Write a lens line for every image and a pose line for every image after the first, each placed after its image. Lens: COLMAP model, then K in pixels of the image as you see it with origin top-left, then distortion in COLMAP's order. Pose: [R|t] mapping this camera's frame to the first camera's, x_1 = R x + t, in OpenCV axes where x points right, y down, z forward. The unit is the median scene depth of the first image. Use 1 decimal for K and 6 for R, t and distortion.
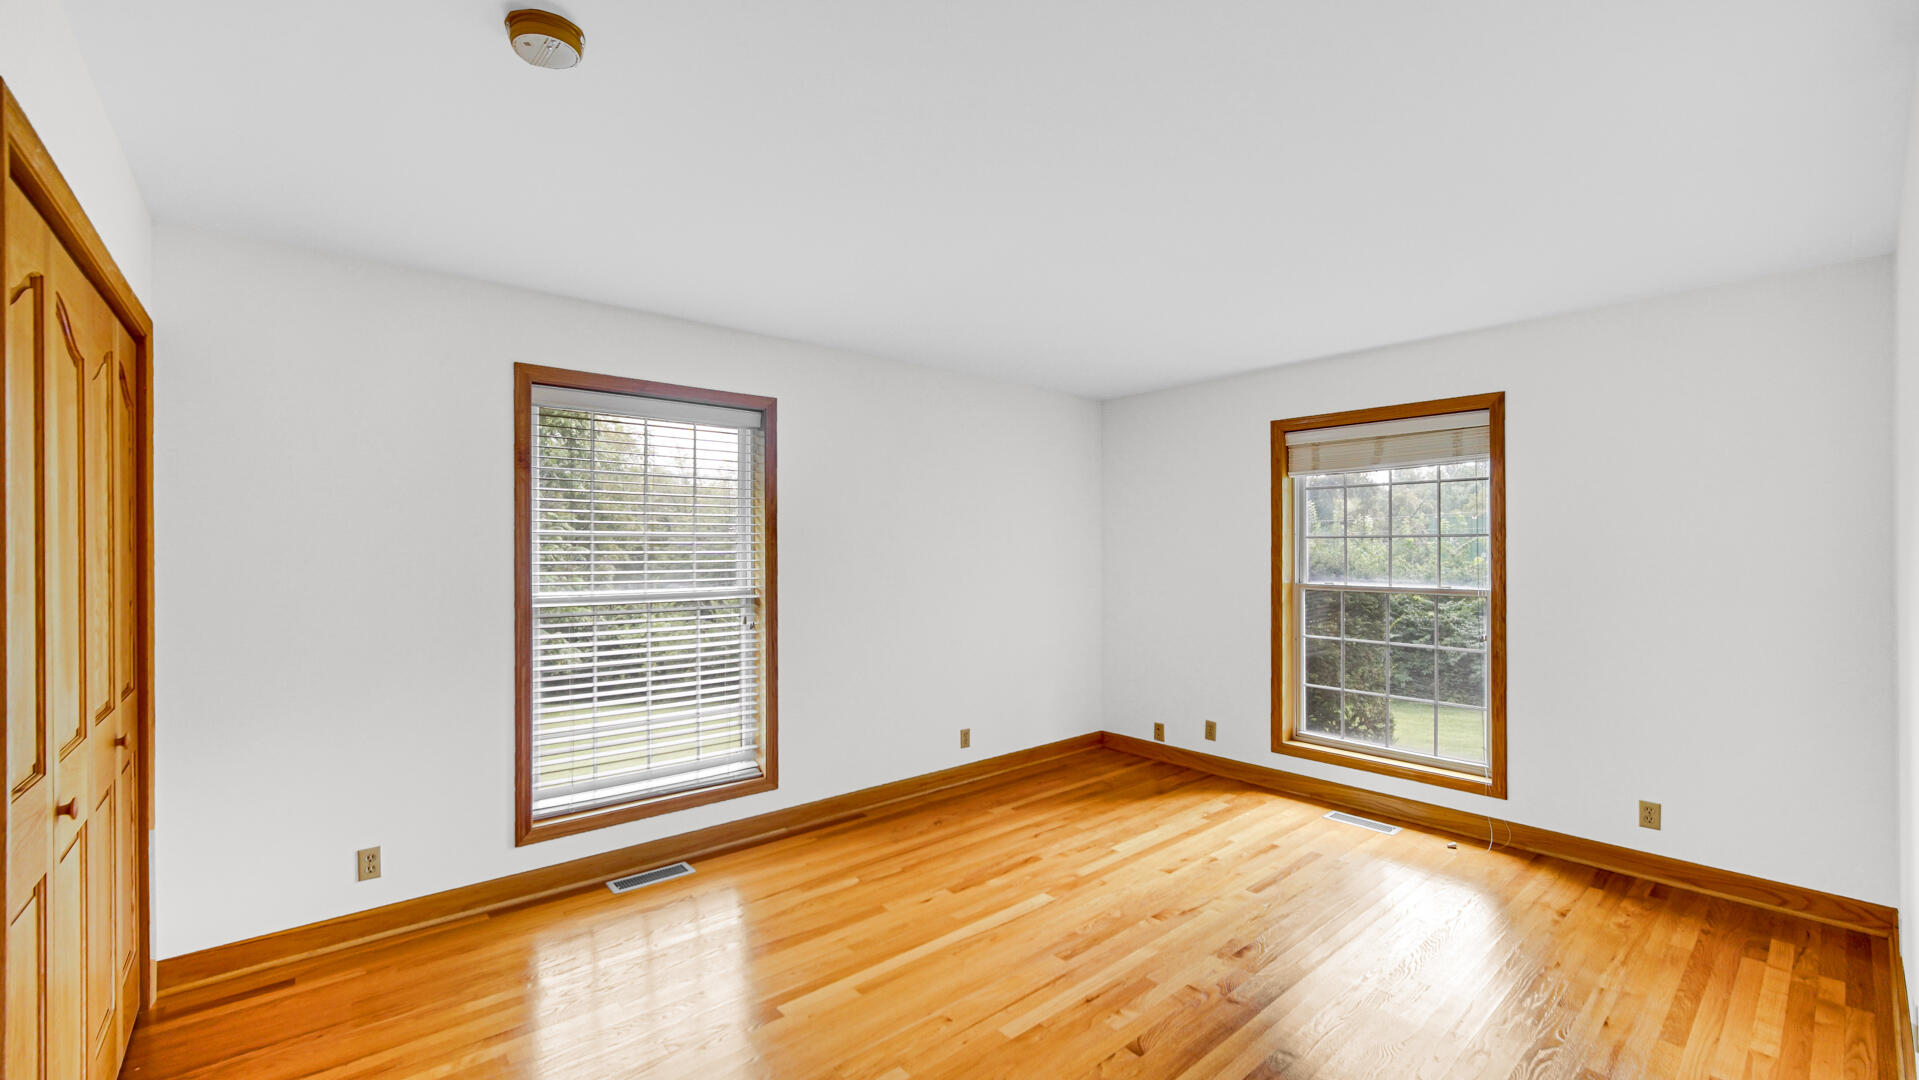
lens RADIAL K [[769.7, 0, 945.1], [0, 769.7, 540.1], [0, 0, 1]] dist [-0.001778, -0.000447]
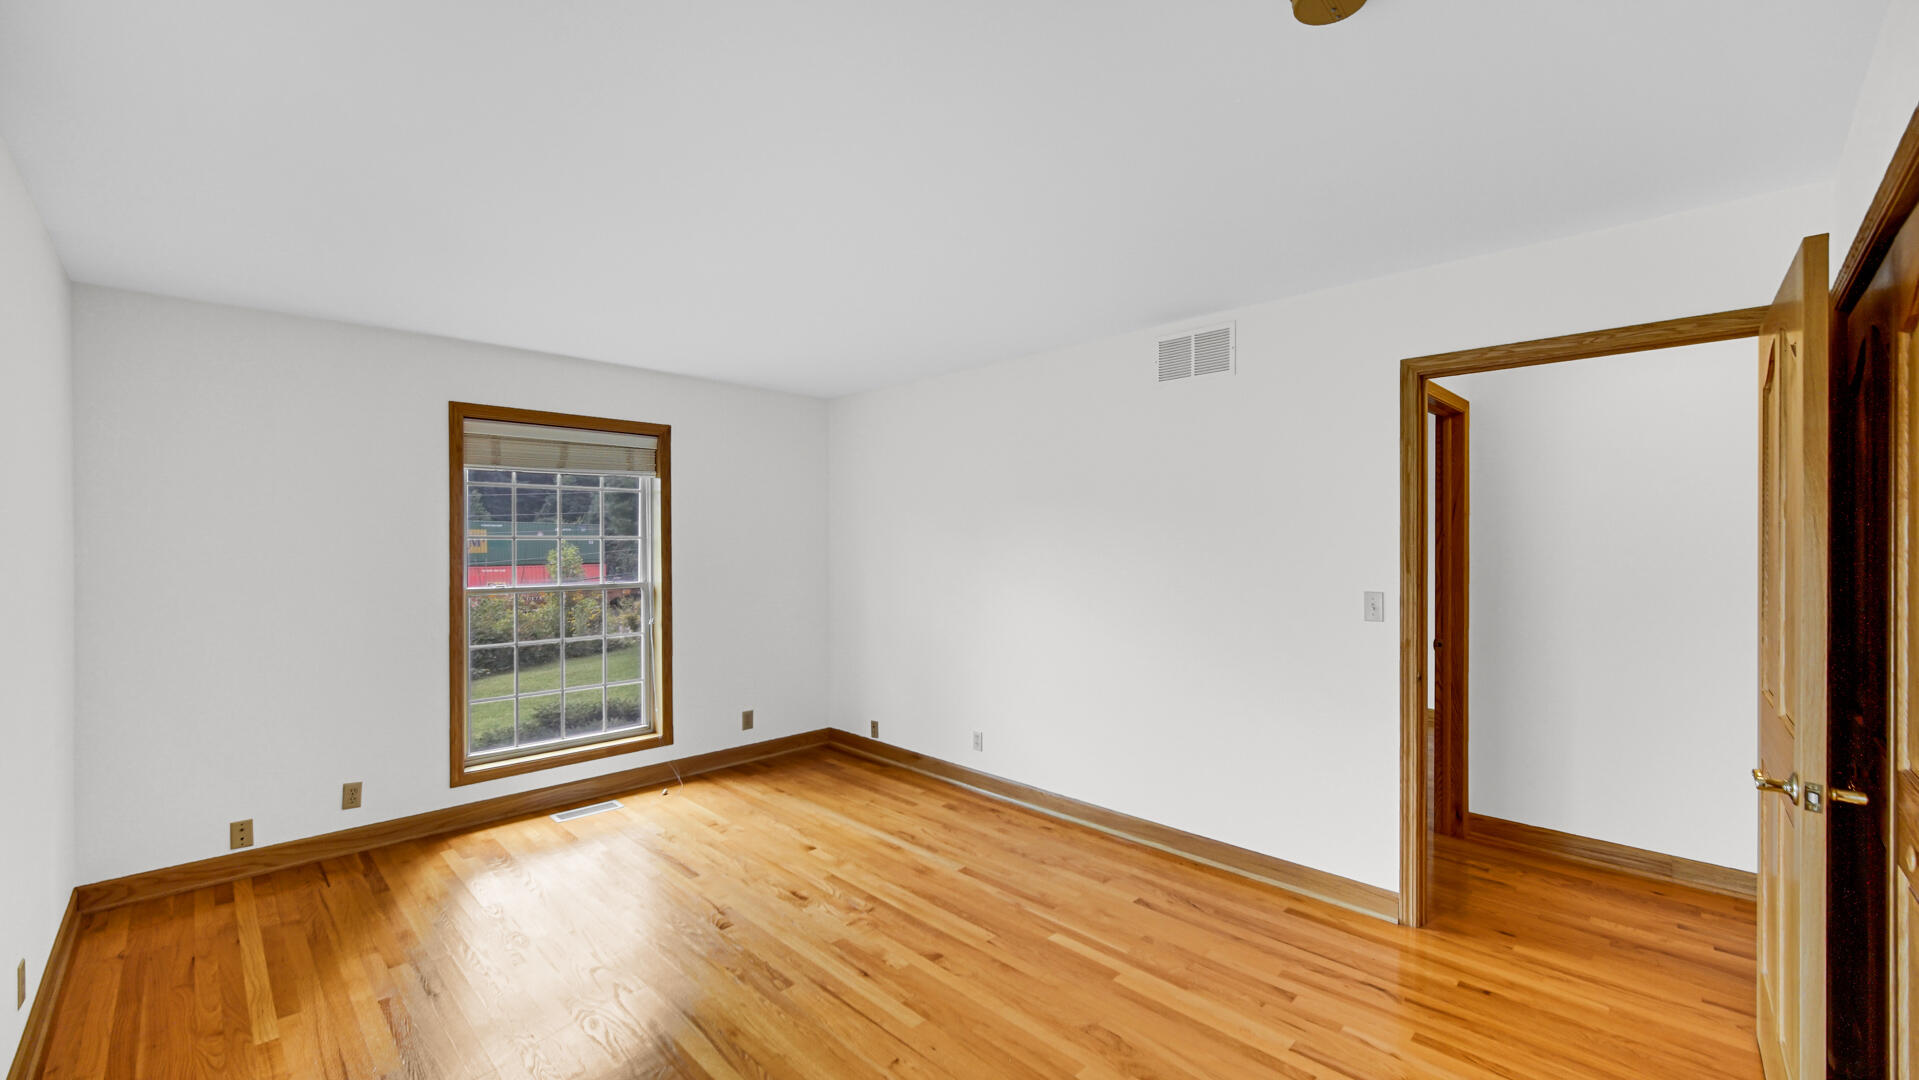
lens RADIAL K [[769.7, 0, 945.1], [0, 769.7, 540.1], [0, 0, 1]] dist [-0.001778, -0.000447]
pose [[-0.076411, 0.005815, 0.997059, -0.564441], [-0.003517, 0.999975, -0.006101, 0.003551], [-0.997070, -0.003973, -0.076389, 0.623031]]
